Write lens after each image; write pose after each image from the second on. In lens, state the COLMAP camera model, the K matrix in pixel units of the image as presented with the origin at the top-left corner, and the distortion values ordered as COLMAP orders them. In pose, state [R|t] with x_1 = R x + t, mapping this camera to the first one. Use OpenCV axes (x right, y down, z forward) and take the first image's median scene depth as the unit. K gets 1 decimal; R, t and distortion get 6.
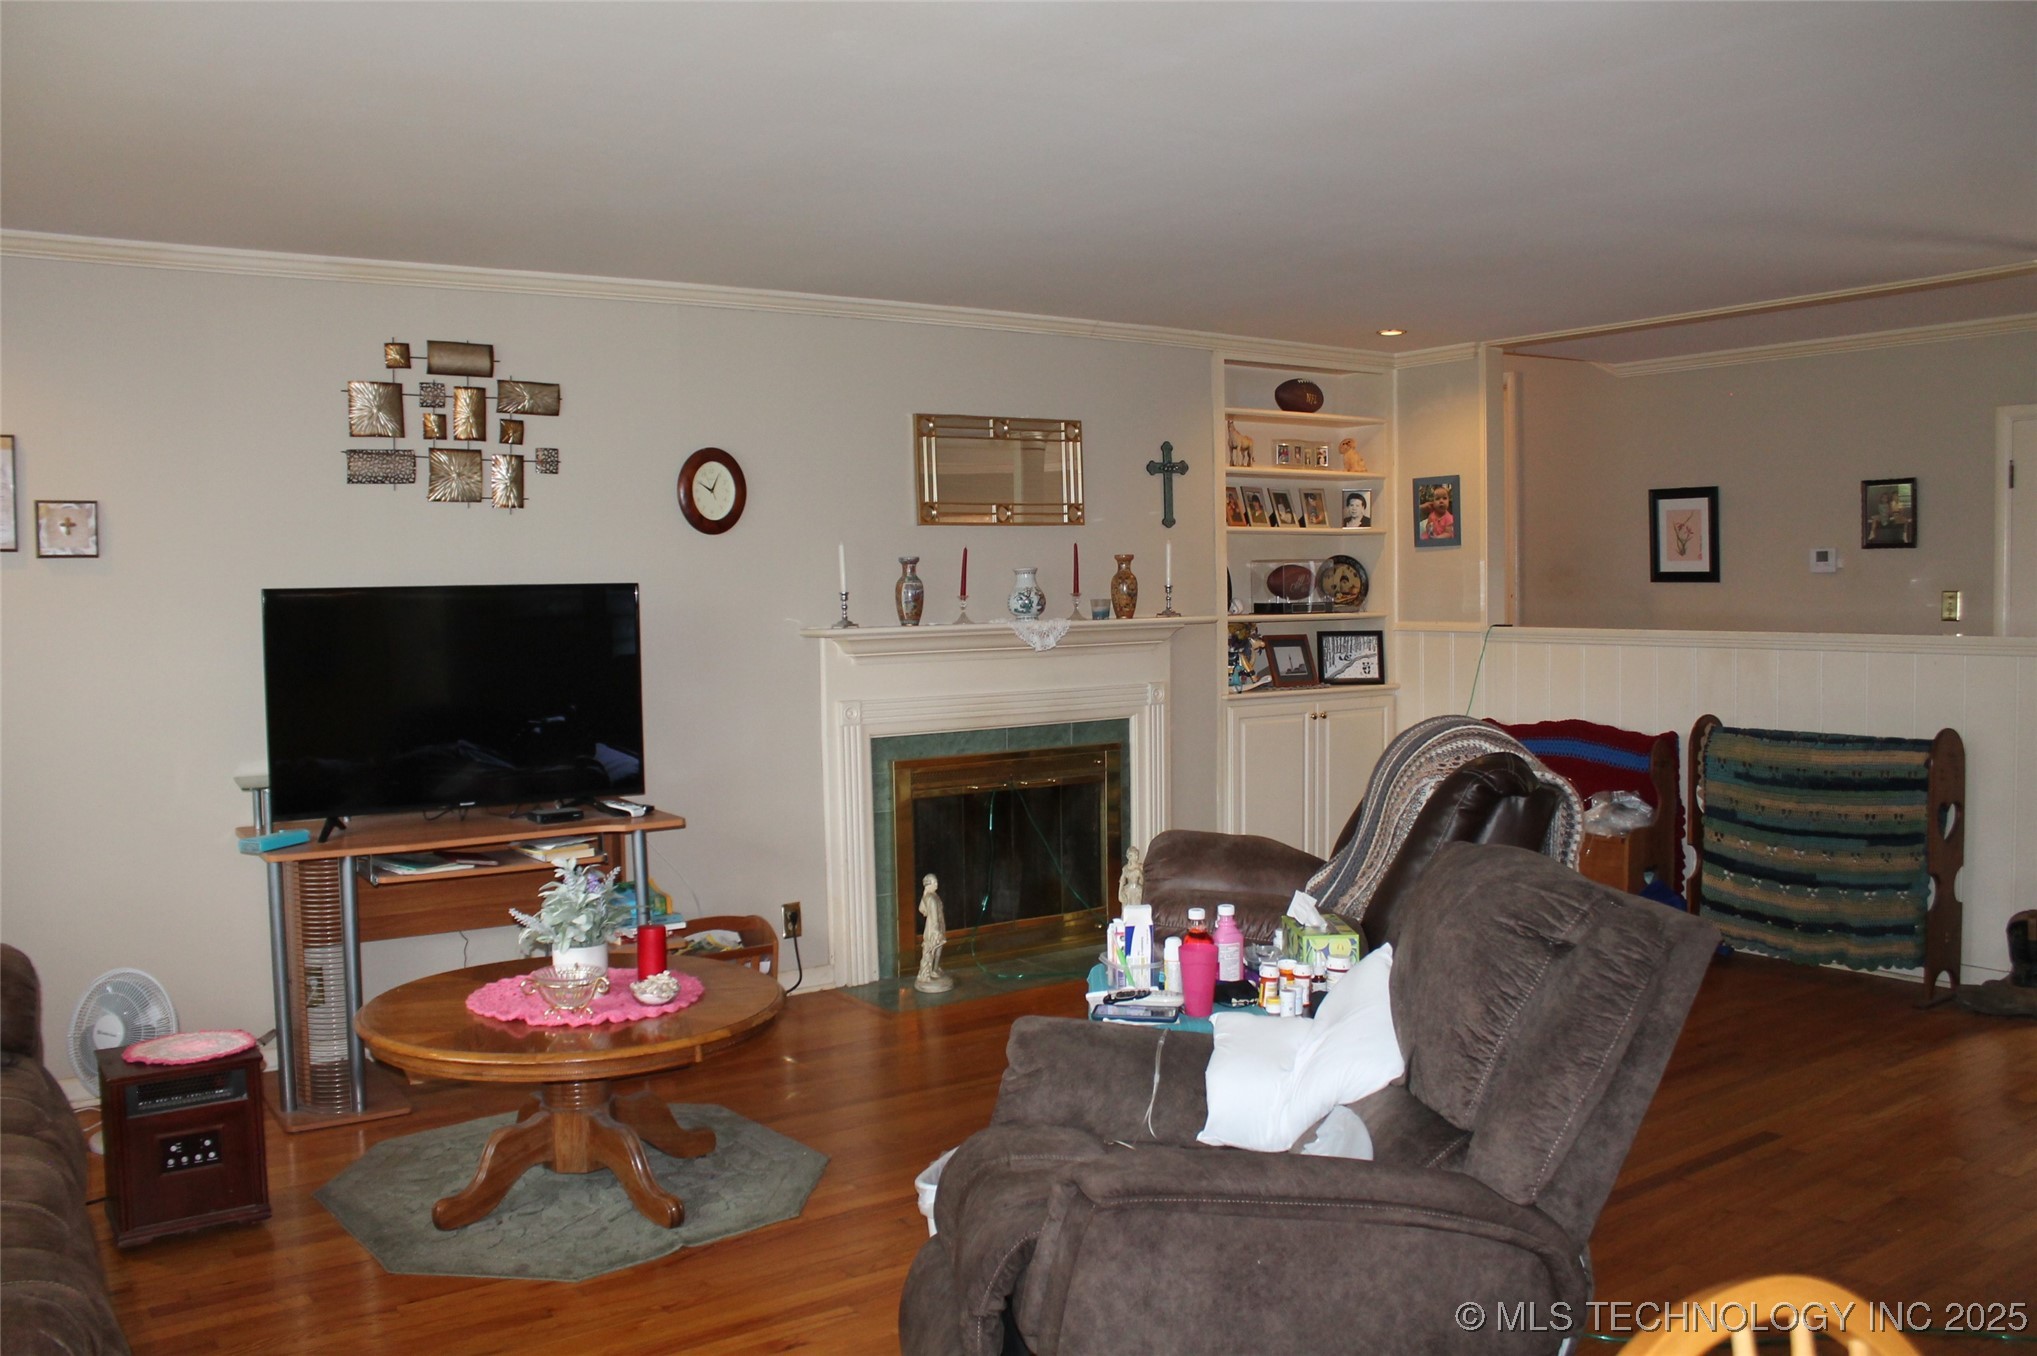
lens RADIAL K [[1710.8, 0, 1017.7], [0, 1710.8, 682.6], [0, 0, 1]] dist [-0.169373, 0.151778]
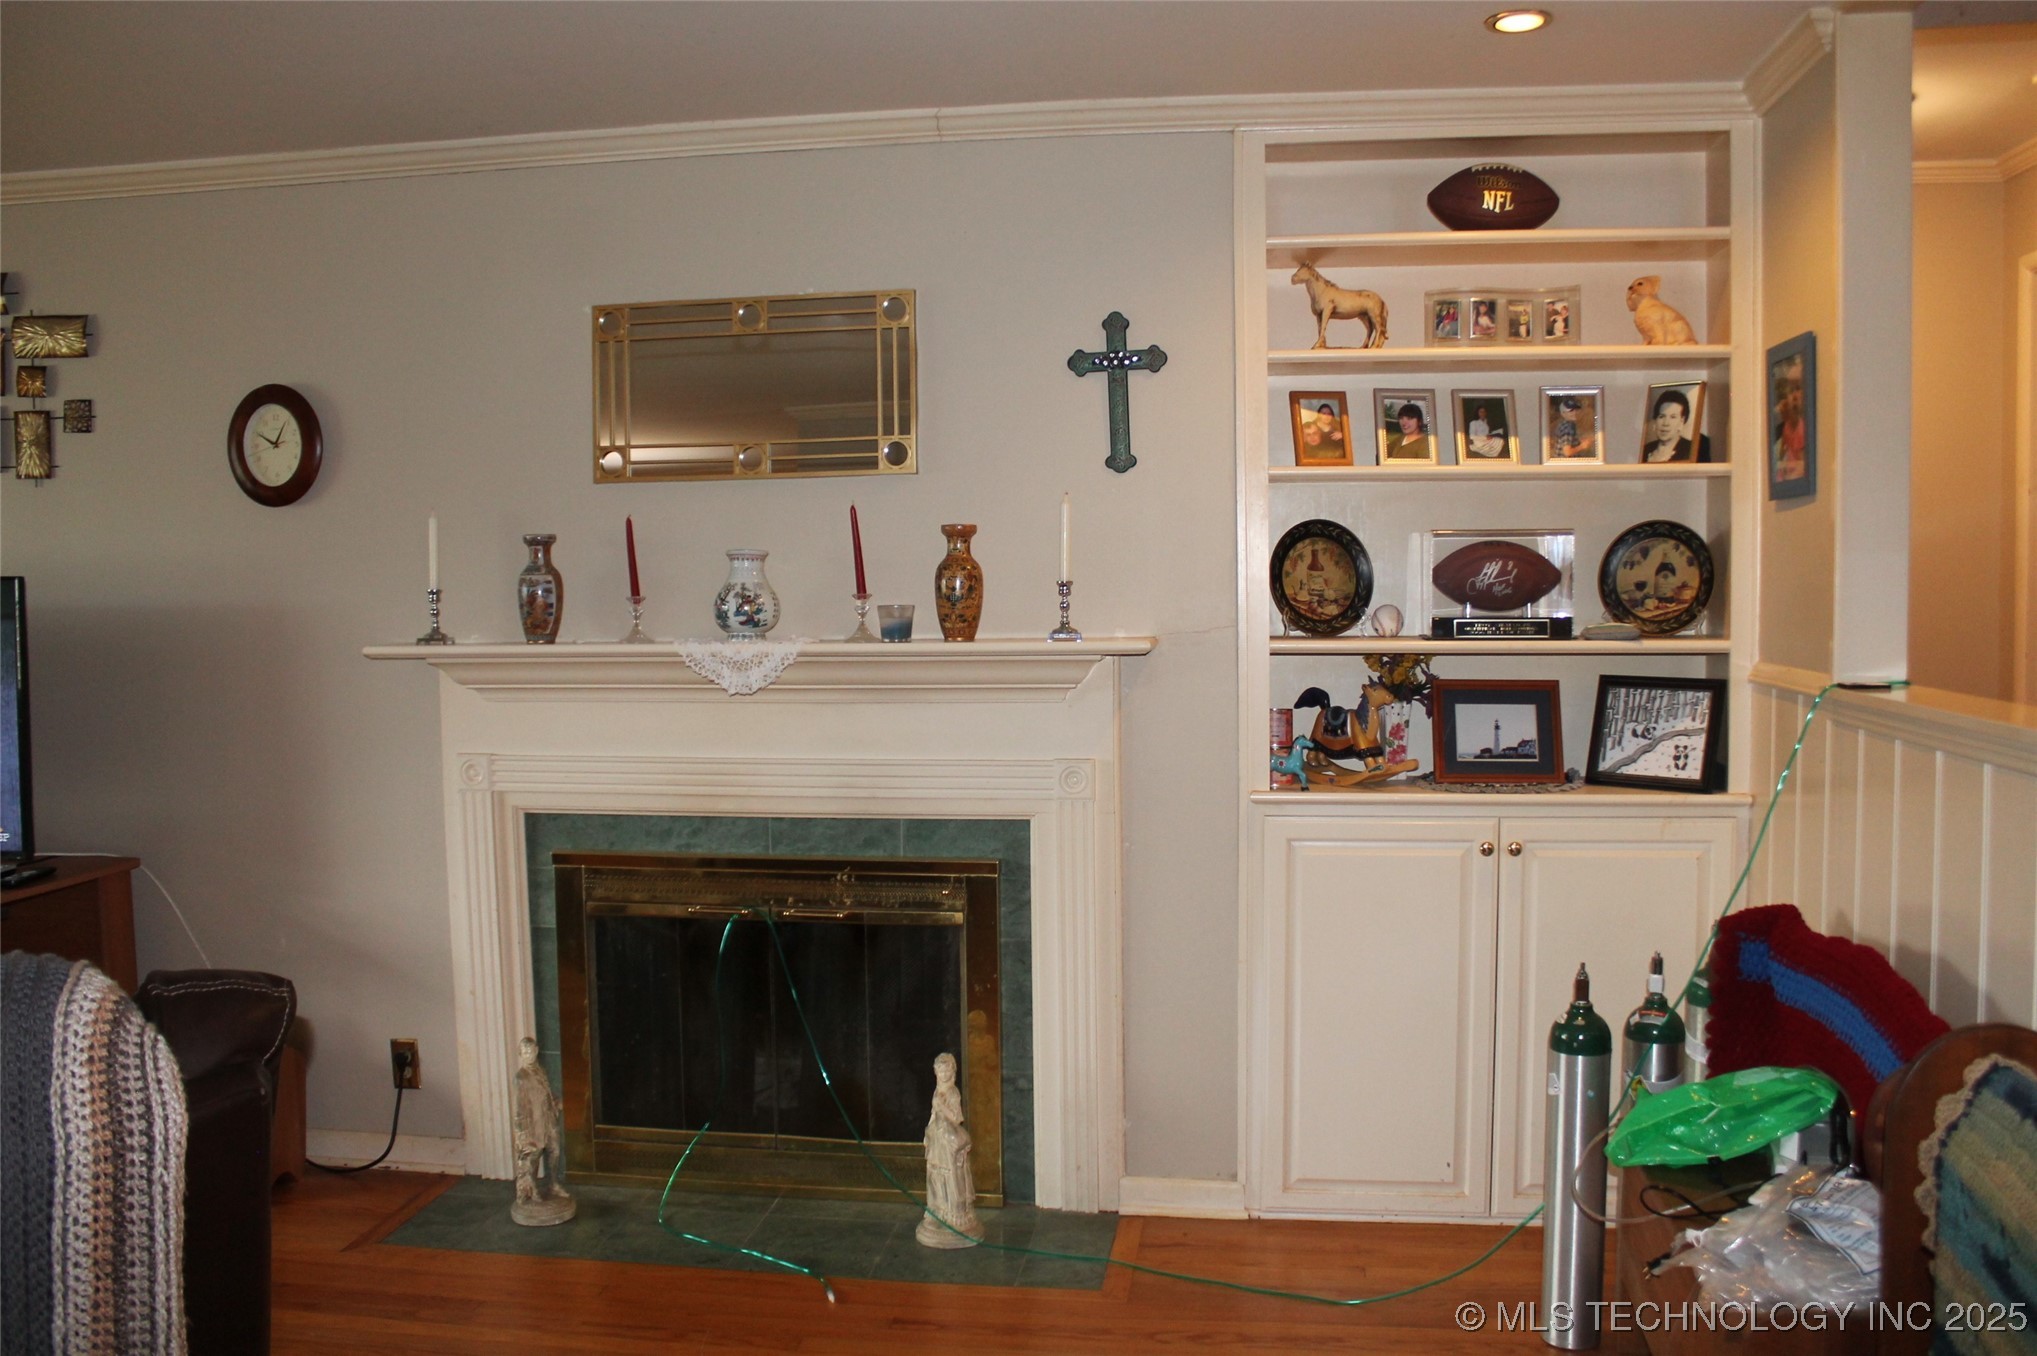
lens RADIAL K [[1710.8, 0, 1014.5], [0, 1710.8, 687.3], [0, 0, 1]] dist [-0.169373, 0.151778]
pose [[0.722766, 0.055502, -0.688860, 0.622917], [-0.042230, 0.998454, 0.036137, -0.059240], [0.689801, 0.002972, 0.723993, 0.841584]]
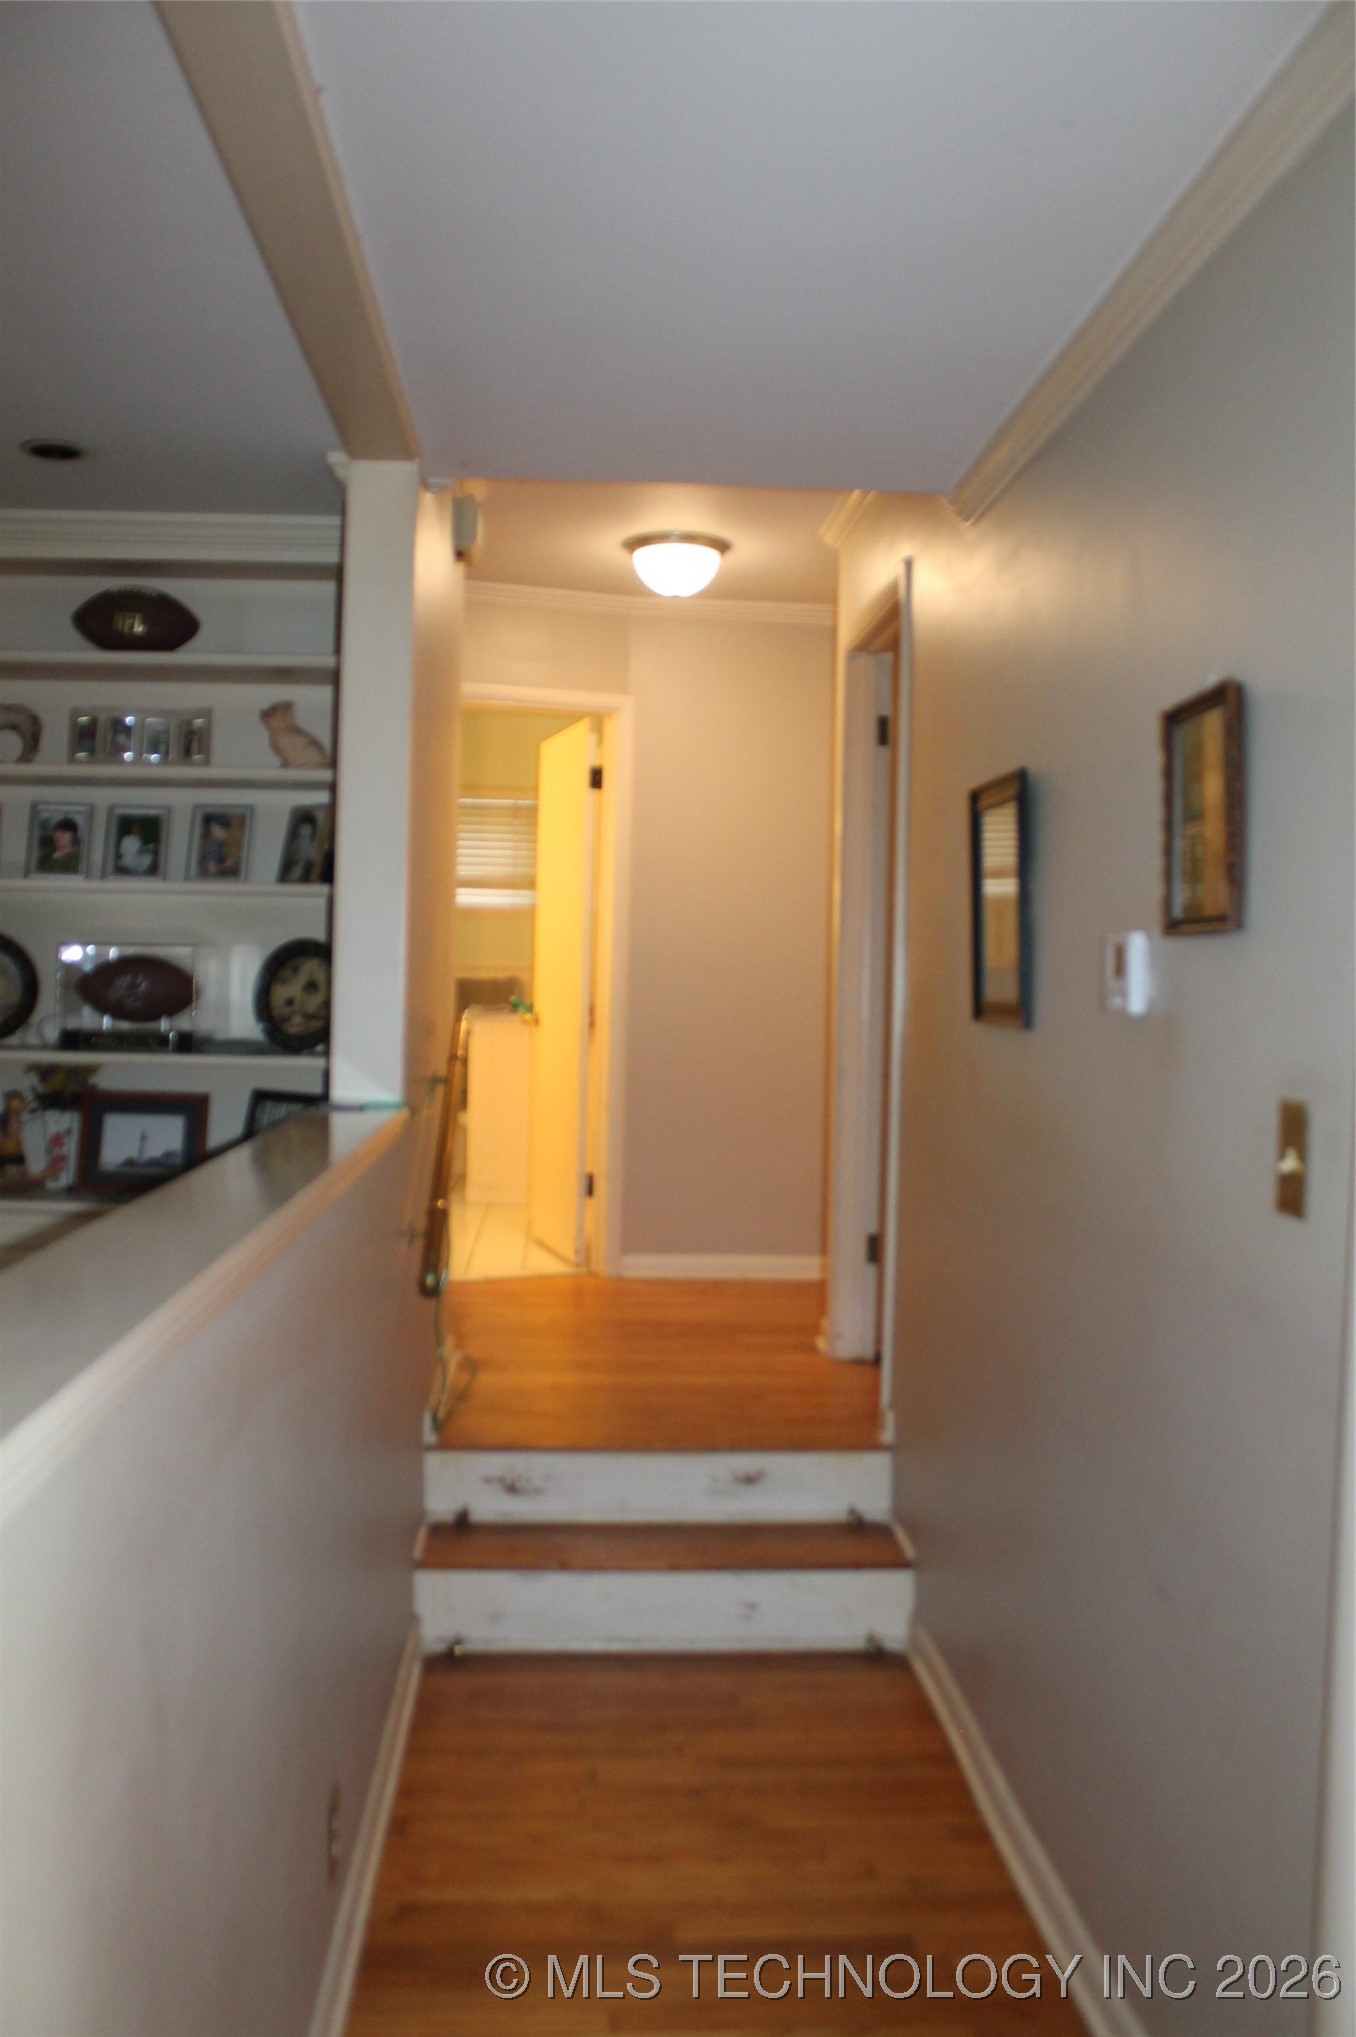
lens RADIAL K [[1710.8, 0, 675.0], [0, 1710.8, 1016.4], [0, 0, 1]] dist [-0.169373, 0.151778]
pose [[0.848324, 0.046475, -0.527434, 0.871720], [-0.065692, 0.997682, -0.017749, -0.081257], [0.525386, 0.049705, 0.849411, 1.016501]]
